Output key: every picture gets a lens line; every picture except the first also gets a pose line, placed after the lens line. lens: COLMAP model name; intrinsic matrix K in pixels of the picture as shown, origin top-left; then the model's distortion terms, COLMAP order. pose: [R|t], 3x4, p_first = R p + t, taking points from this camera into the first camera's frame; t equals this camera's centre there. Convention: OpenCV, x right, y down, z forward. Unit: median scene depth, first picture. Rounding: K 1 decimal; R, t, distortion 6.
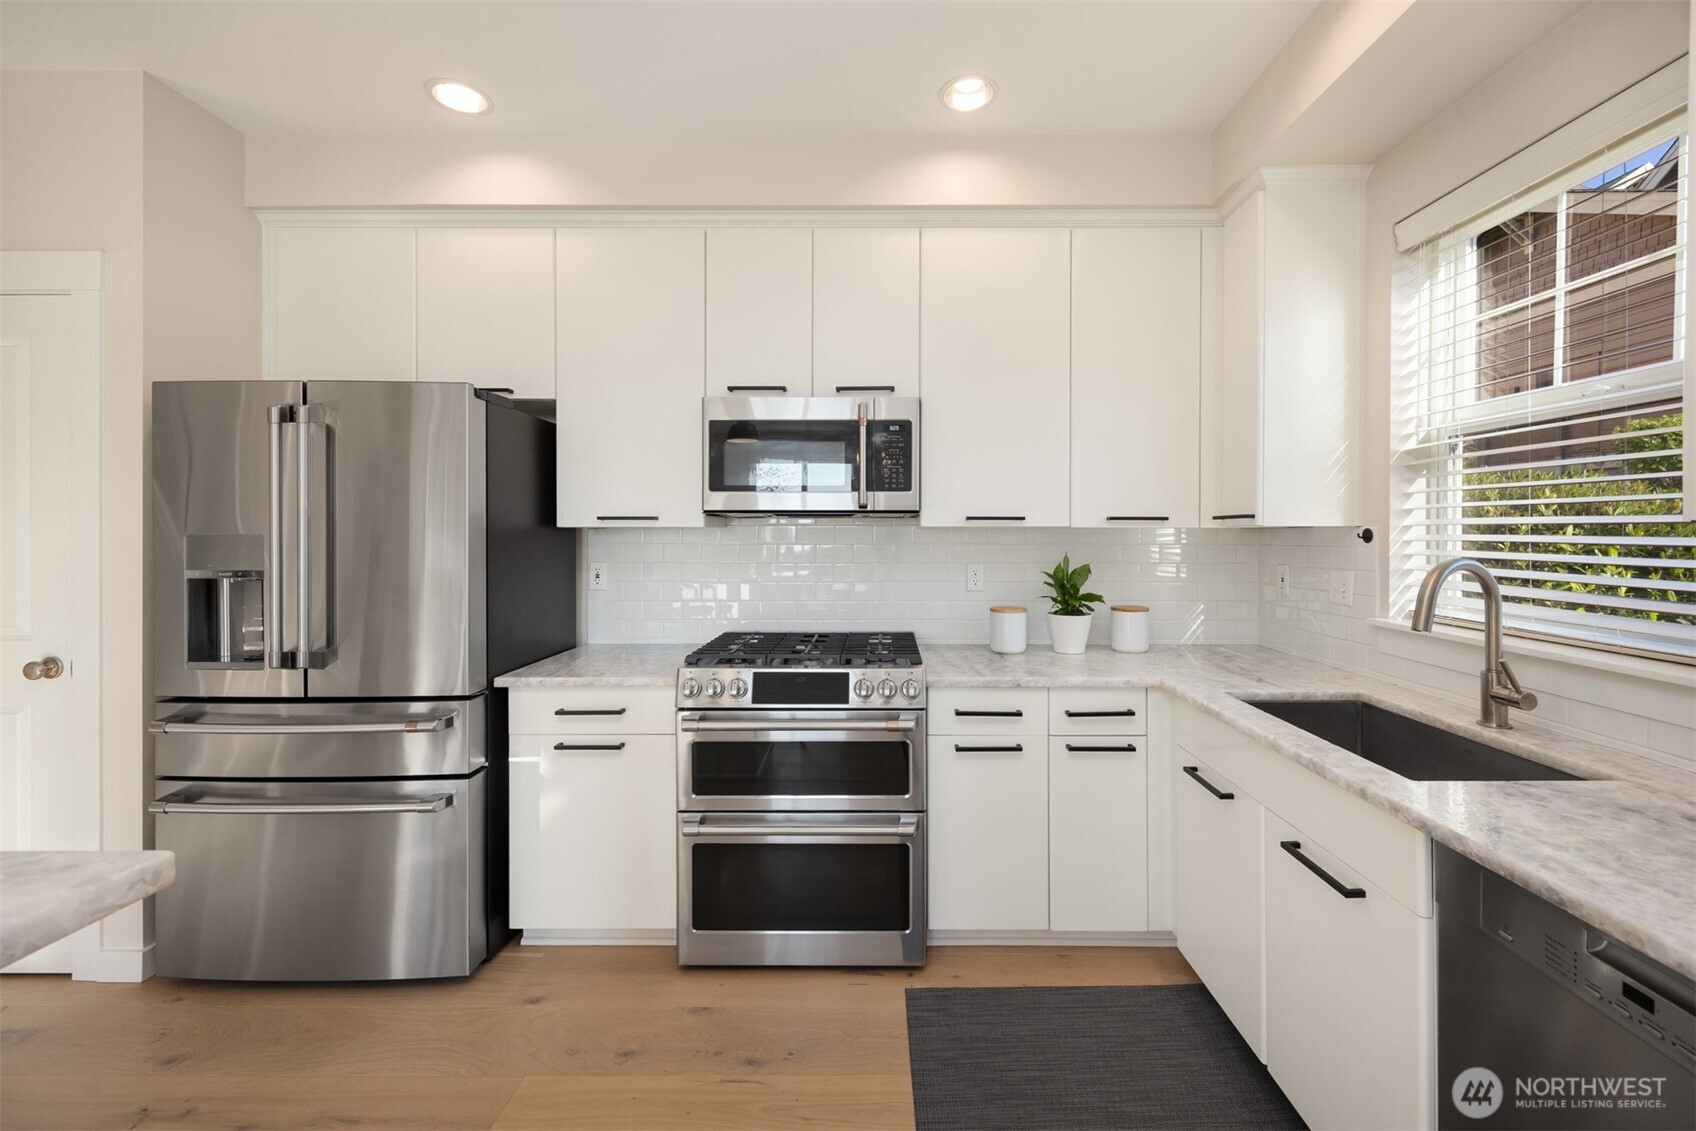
lens RADIAL K [[686.2, 0, 879.7], [0, 686.2, 541.8], [0, 0, 1]] dist [0.001628, 0.000162]
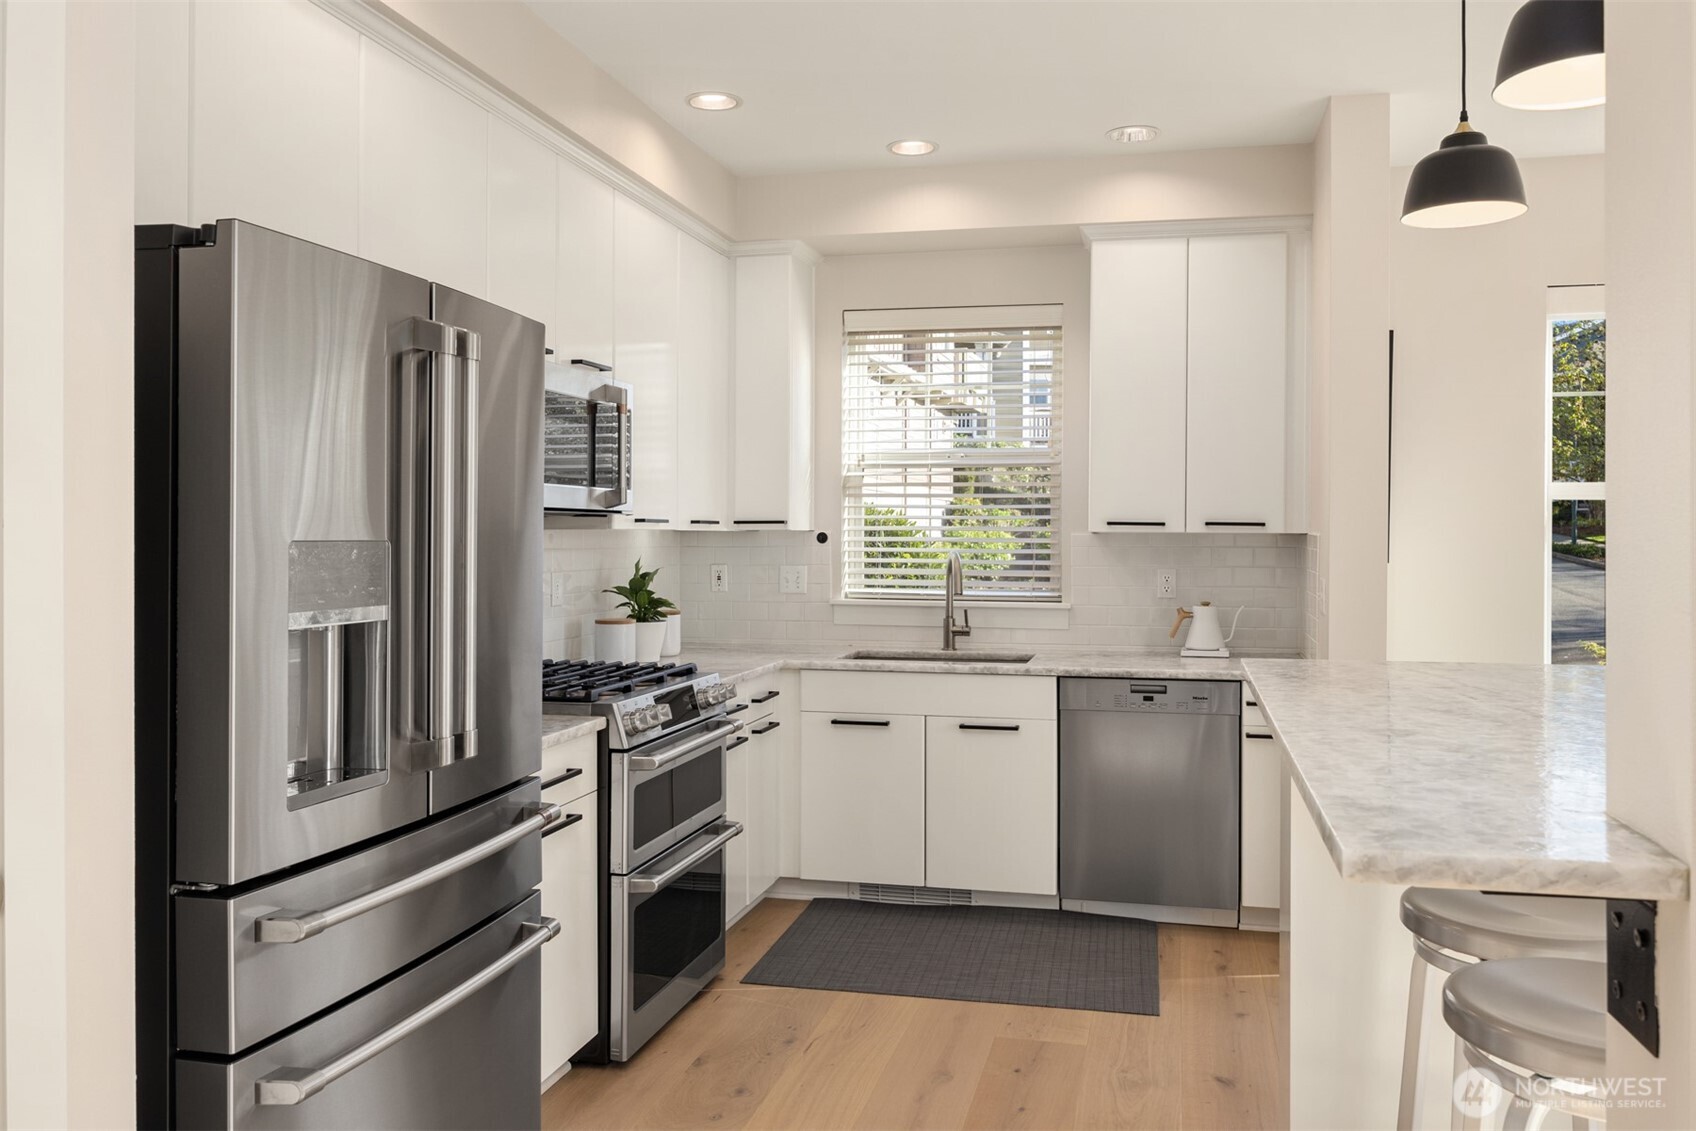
lens RADIAL K [[1364.3, 0, 848.0], [0, 1364.3, 565.5], [0, 0, 1]] dist [0.000809, 0.001604]
pose [[0.218987, -0.021979, 0.975480, -1.784898], [0.012441, 0.999728, 0.019733, -0.006960], [-0.975649, 0.007814, 0.219201, 0.368647]]
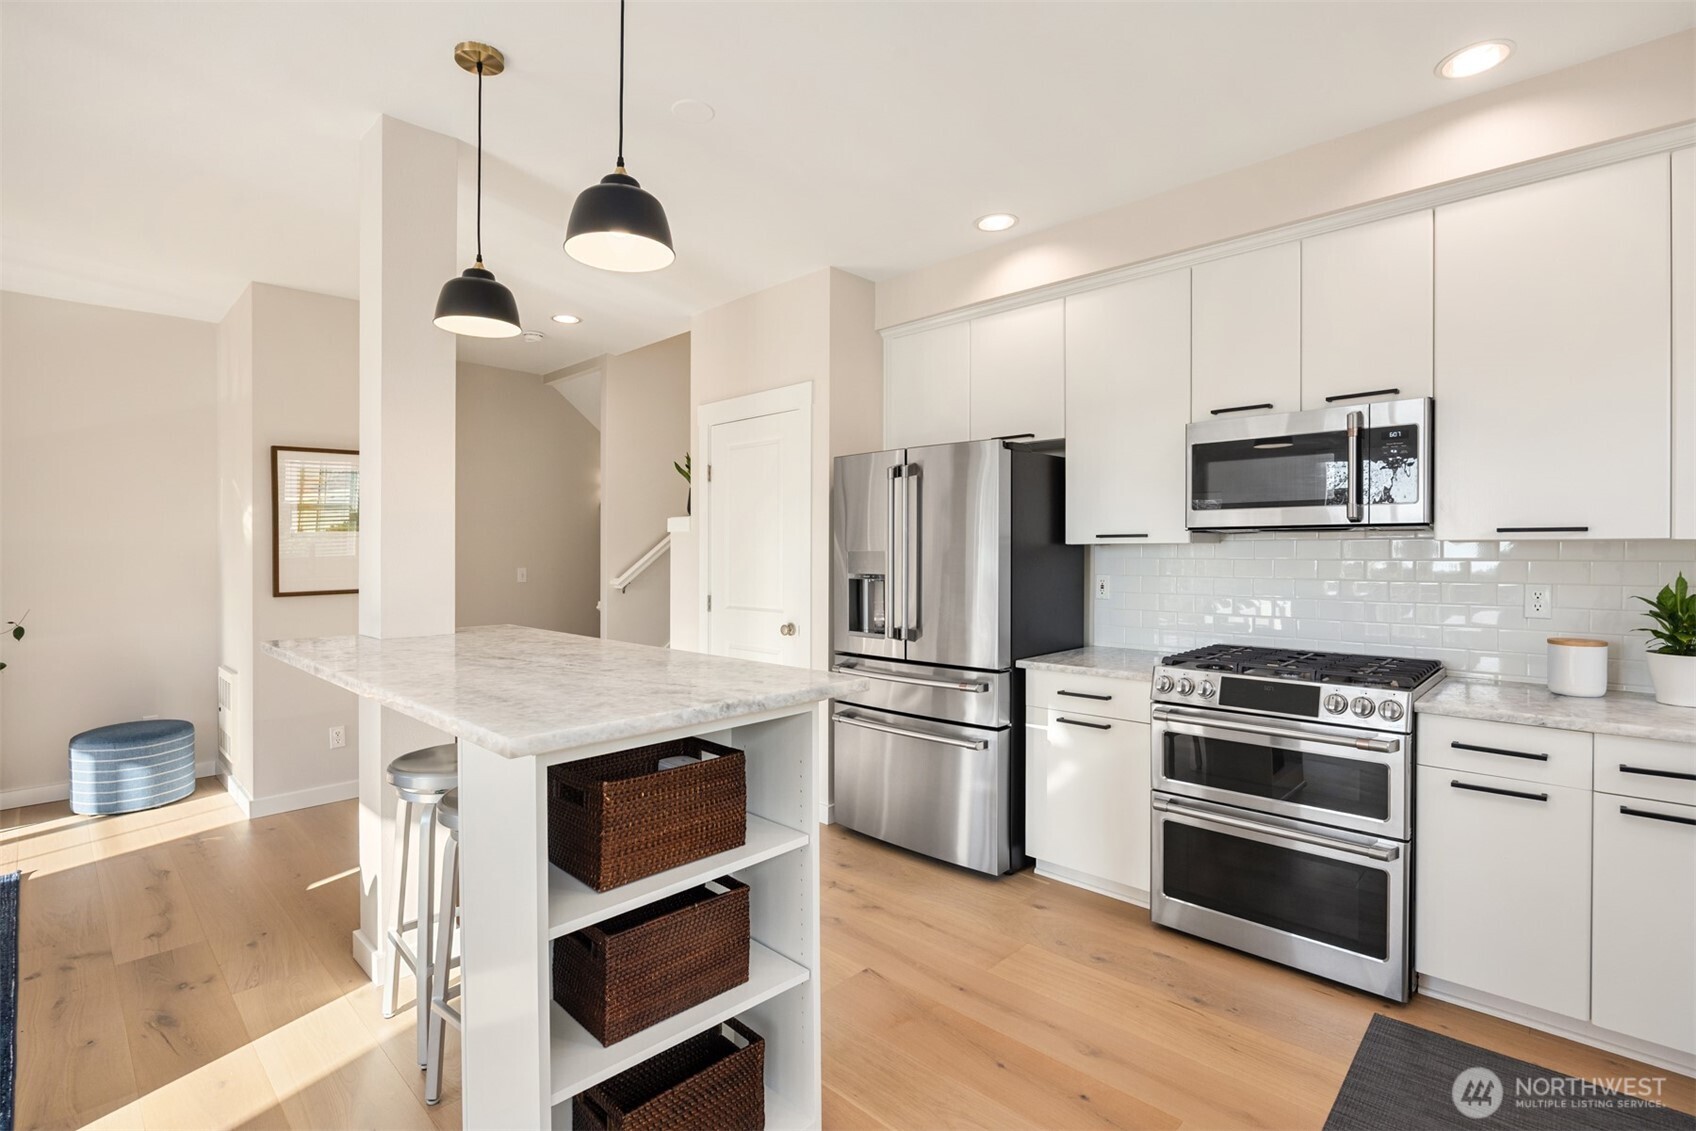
lens RADIAL K [[799.9, 0, 848.0], [0, 799.9, 565.5], [0, 0, 1]] dist [-0.001467, -0.000303]
pose [[0.720837, 0.010986, -0.693017, 0.262451], [-0.002871, 0.999913, 0.012864, -0.000689], [0.693099, -0.007283, 0.720806, -0.320387]]
